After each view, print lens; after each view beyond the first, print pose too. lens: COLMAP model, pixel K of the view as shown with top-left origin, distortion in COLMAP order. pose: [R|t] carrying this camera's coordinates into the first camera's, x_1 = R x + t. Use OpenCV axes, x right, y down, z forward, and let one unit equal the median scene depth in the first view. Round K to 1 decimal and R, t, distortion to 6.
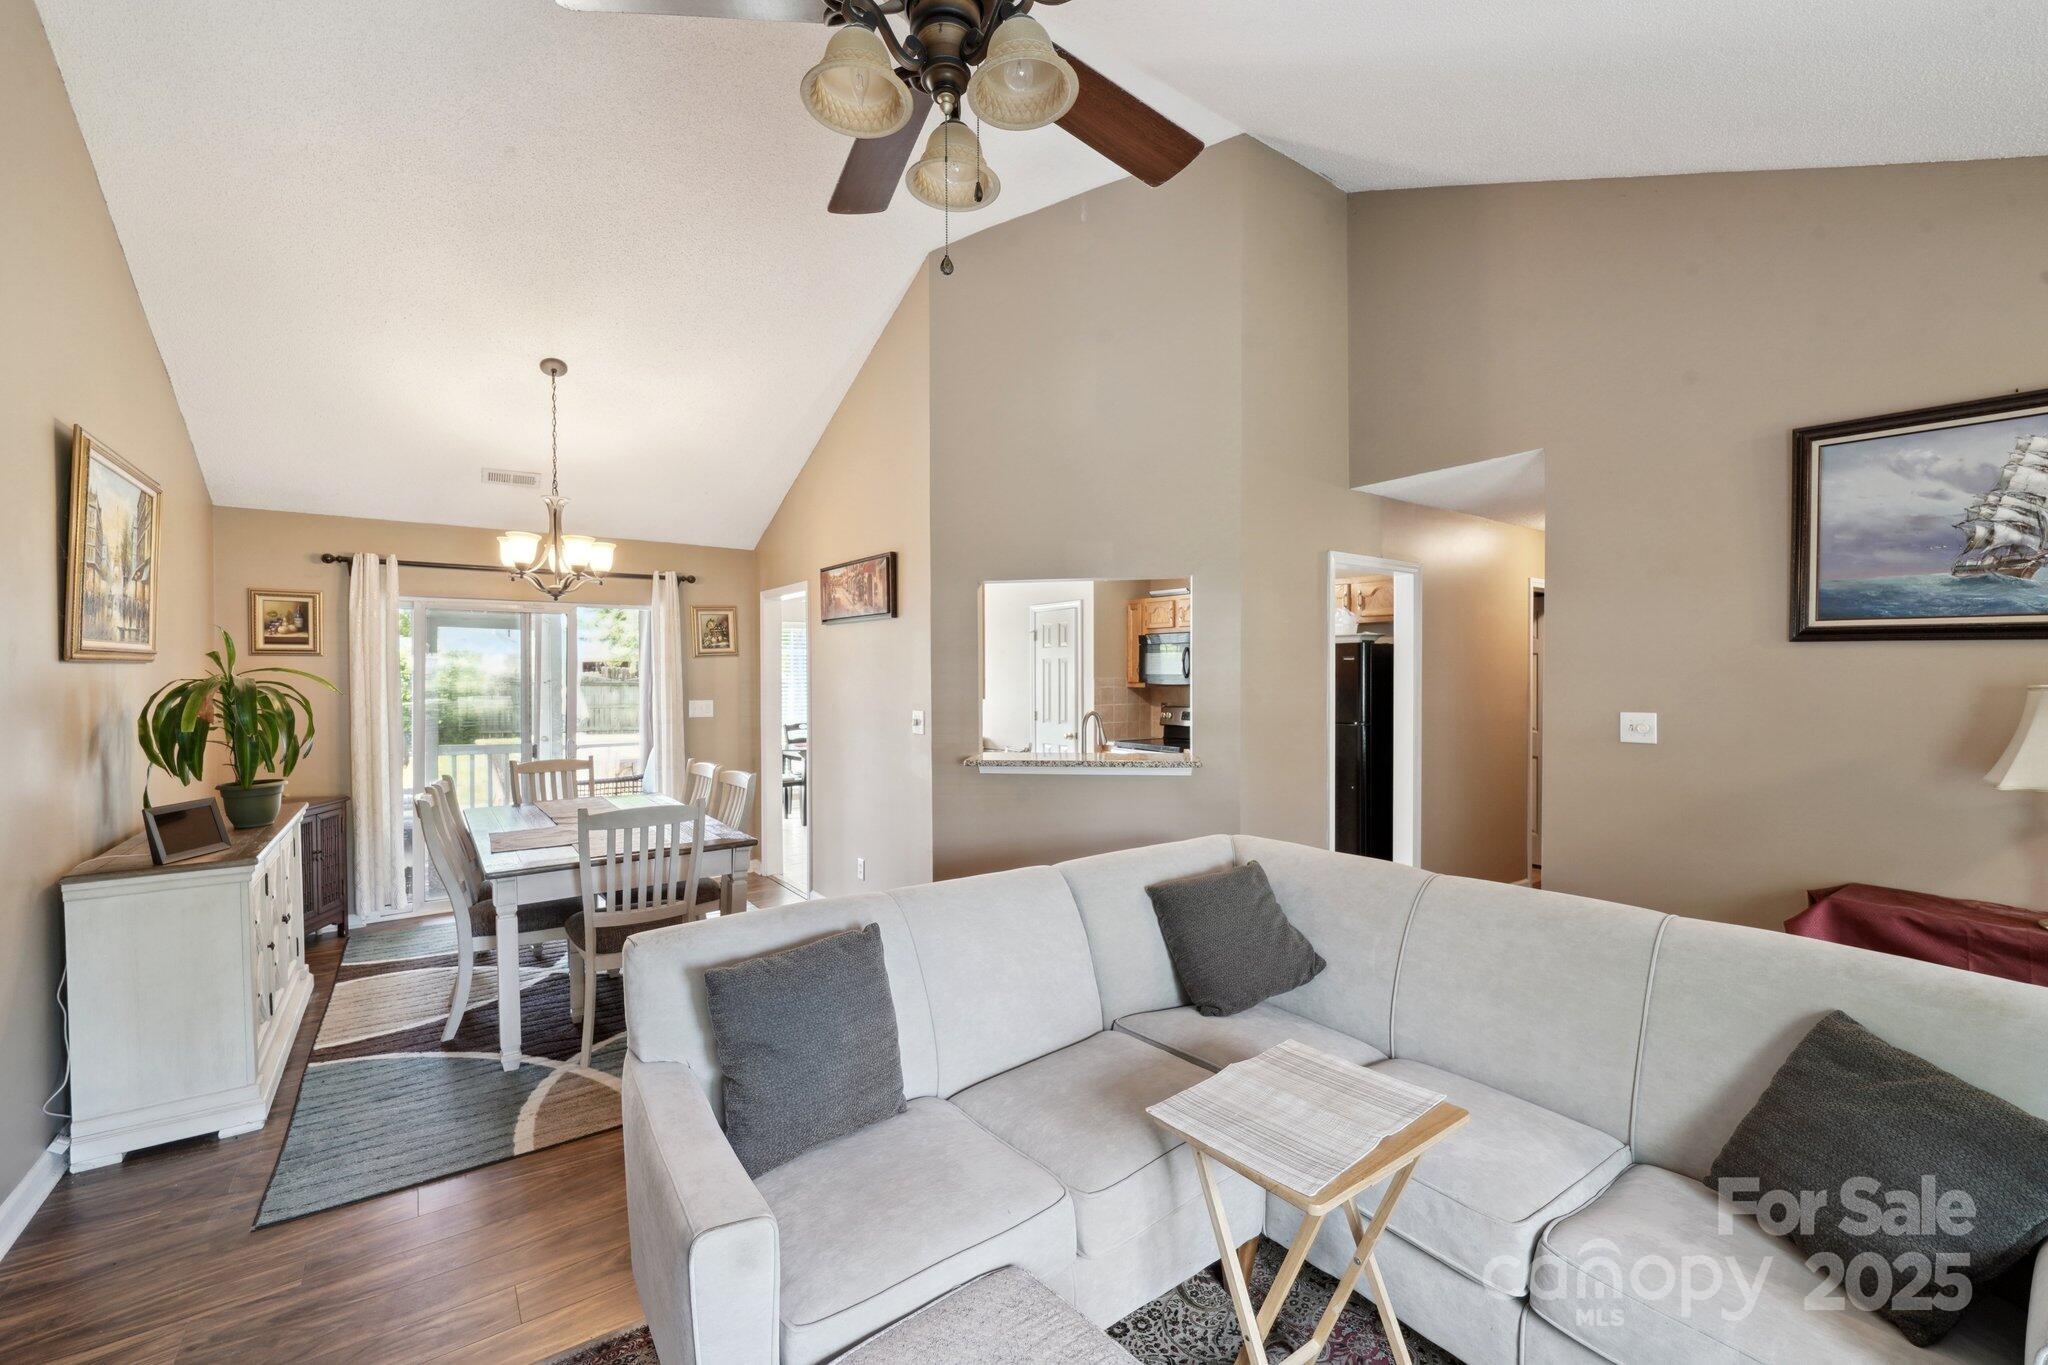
lens RADIAL K [[844.1, 0, 1005.7], [0, 844.1, 682.8], [0, 0, 1]] dist [-0.007034, -0.002887]
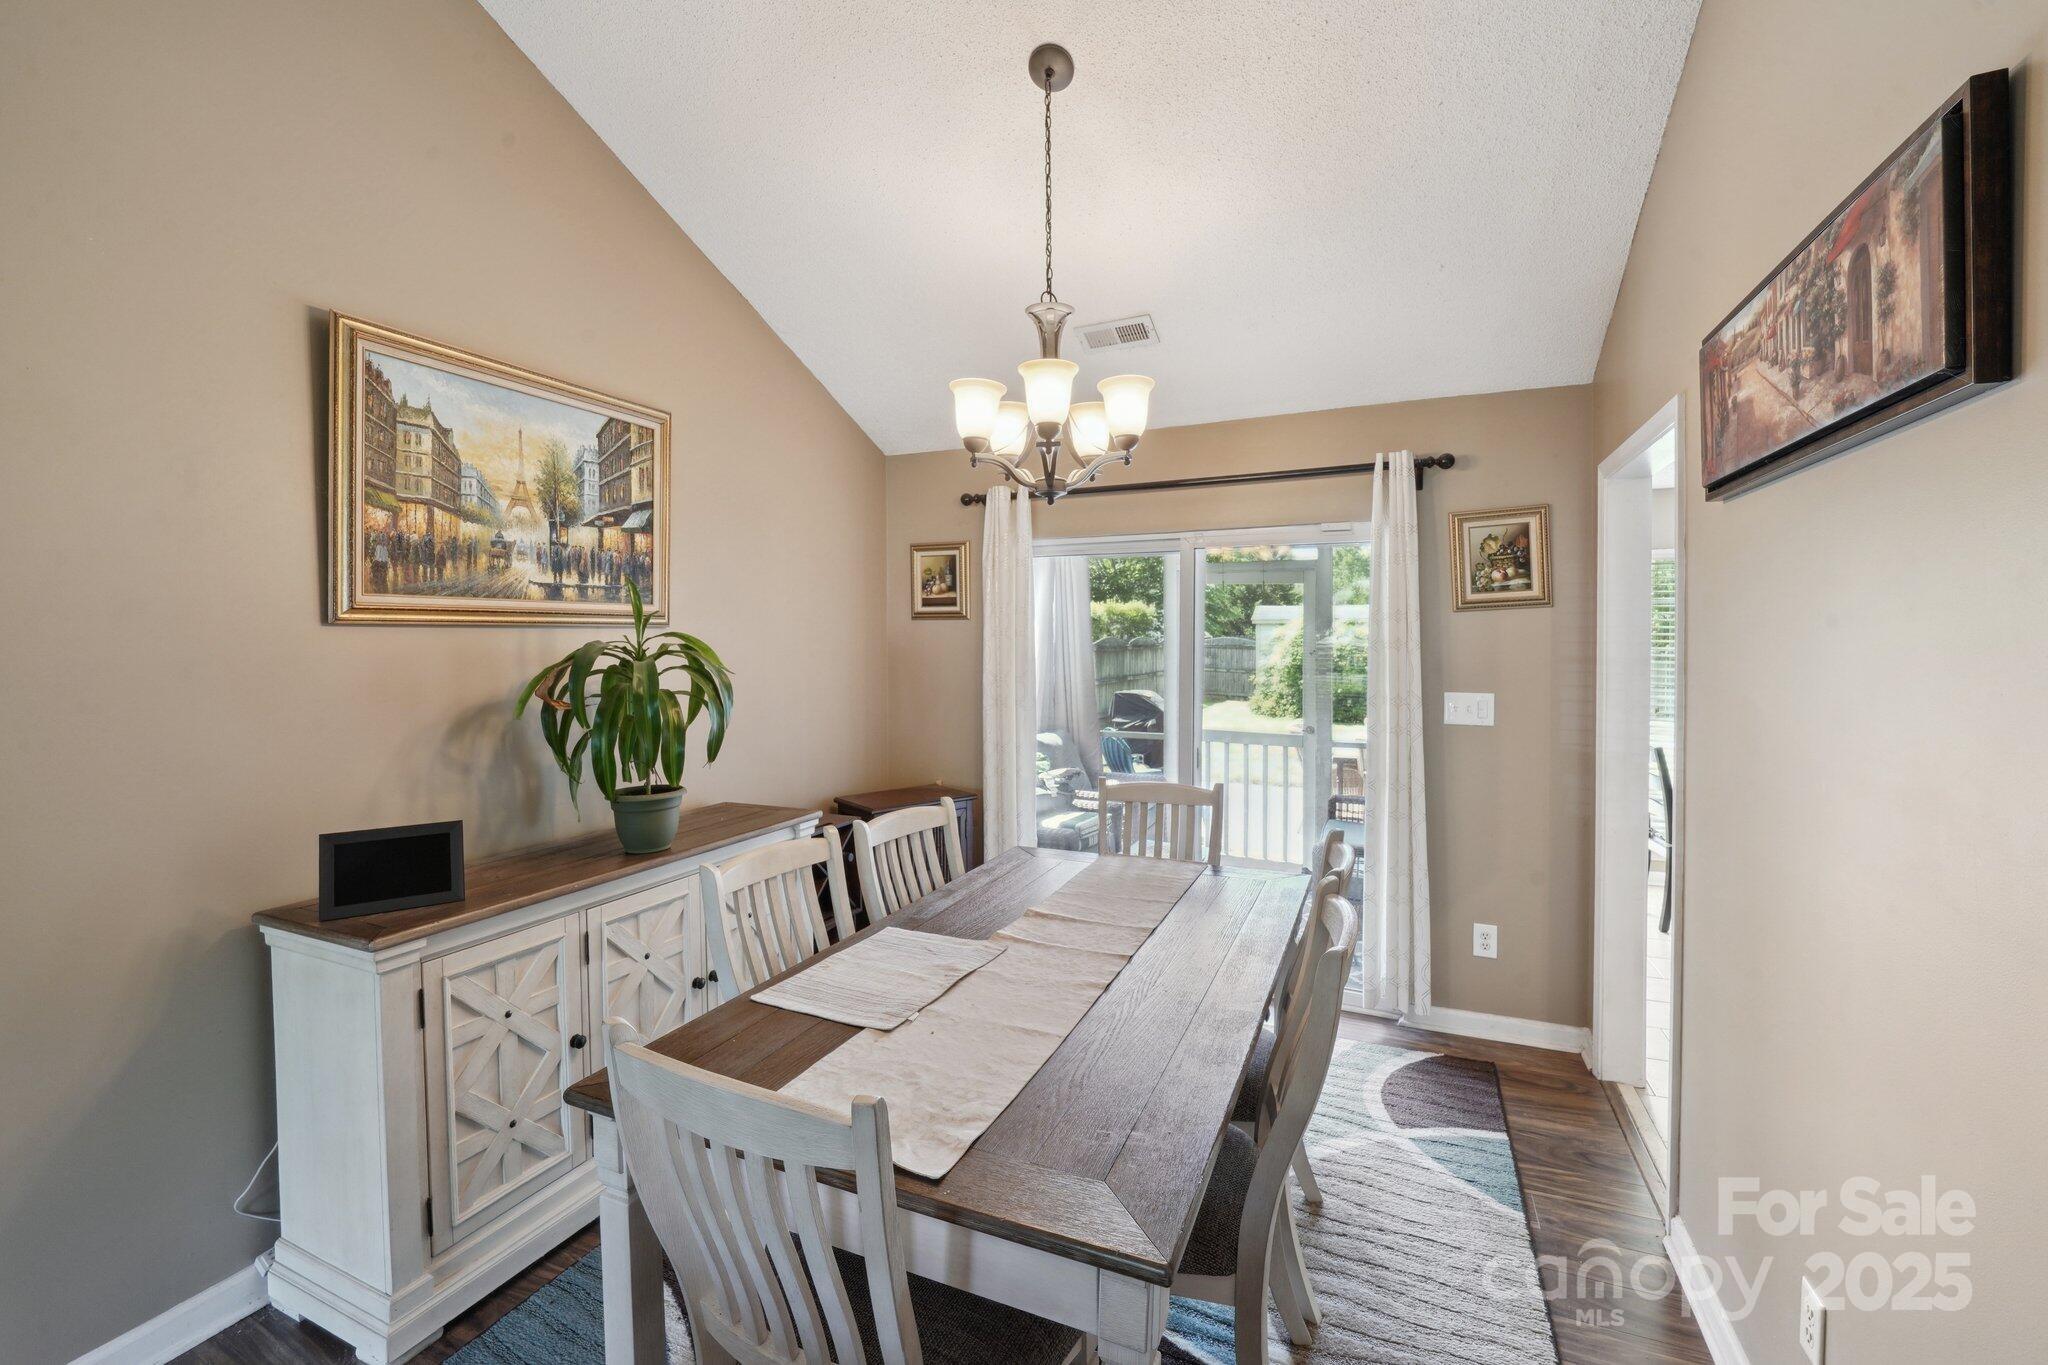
lens RADIAL K [[844.1, 0, 1044.2], [0, 844.1, 651.5], [0, 0, 1]] dist [-0.007034, -0.002887]
pose [[0.525572, 0.010871, -0.850679, -0.072162], [-0.011830, 0.999915, 0.005469, -0.006044], [0.850667, 0.007190, 0.525656, 0.642711]]
